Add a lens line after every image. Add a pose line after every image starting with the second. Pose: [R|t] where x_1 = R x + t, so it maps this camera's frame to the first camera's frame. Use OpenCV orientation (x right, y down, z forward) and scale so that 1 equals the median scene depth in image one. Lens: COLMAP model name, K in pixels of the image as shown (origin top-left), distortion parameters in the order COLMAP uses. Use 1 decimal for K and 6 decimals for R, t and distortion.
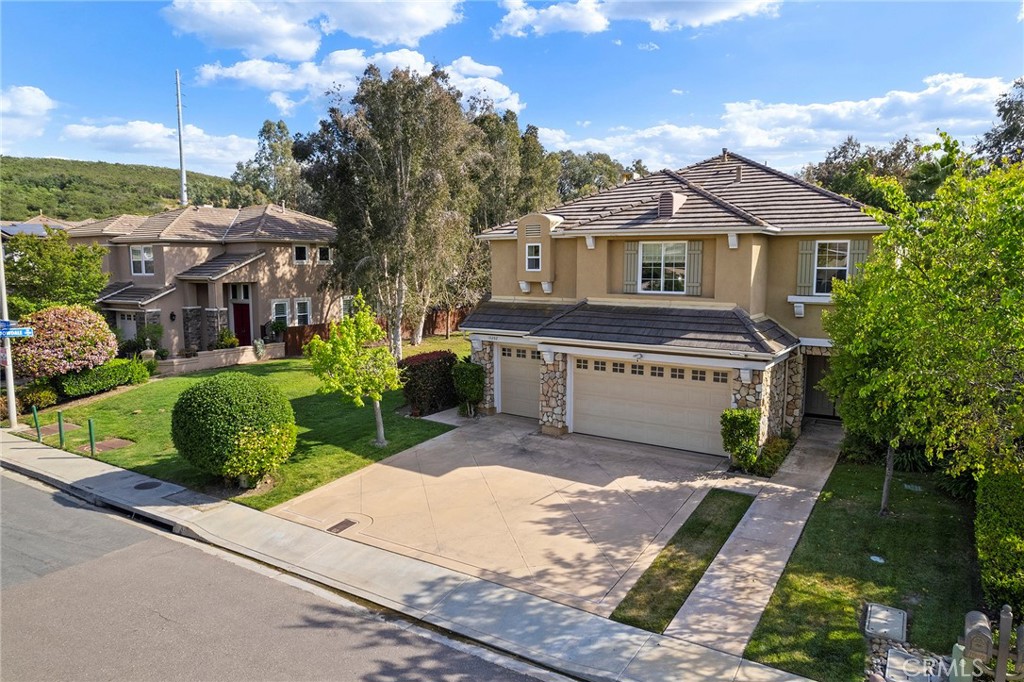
lens RADIAL K [[635.5, 0, 512.0], [0, 635.5, 341.0], [0, 0, 1]] dist [-0.079937, 0.056278]
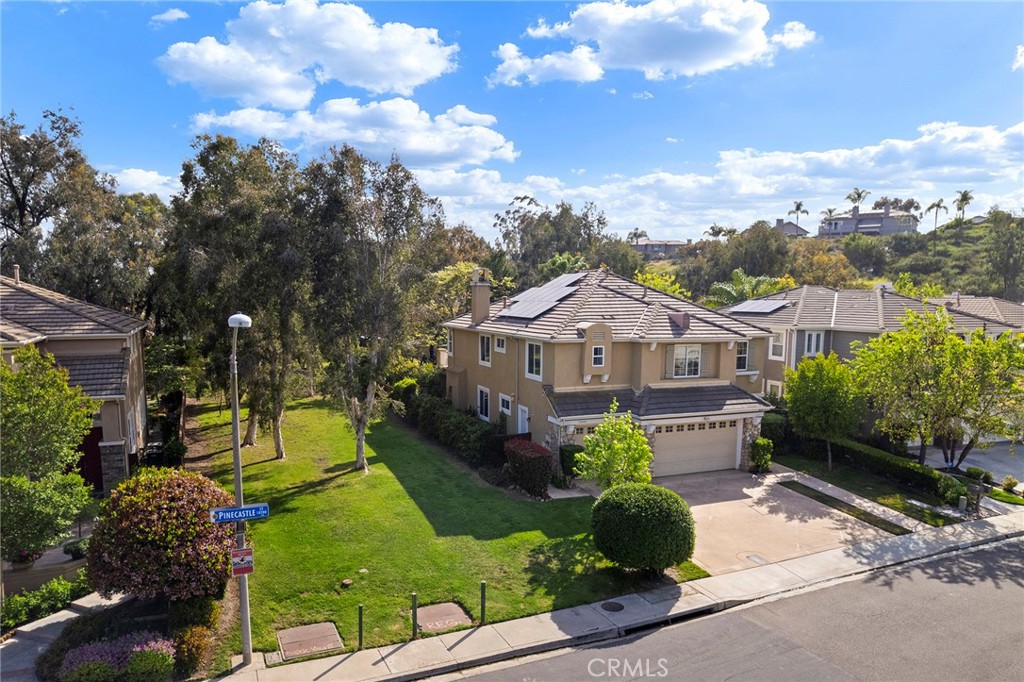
lens RADIAL K [[657.1, 0, 512.0], [0, 657.1, 341.0], [0, 0, 1]] dist [-0.070287, 0.062174]
pose [[0.578041, -0.047444, 0.814627, -1.436611], [0.092762, 0.995658, -0.007834, -0.205992], [-0.810718, 0.080095, 0.579932, 0.423383]]
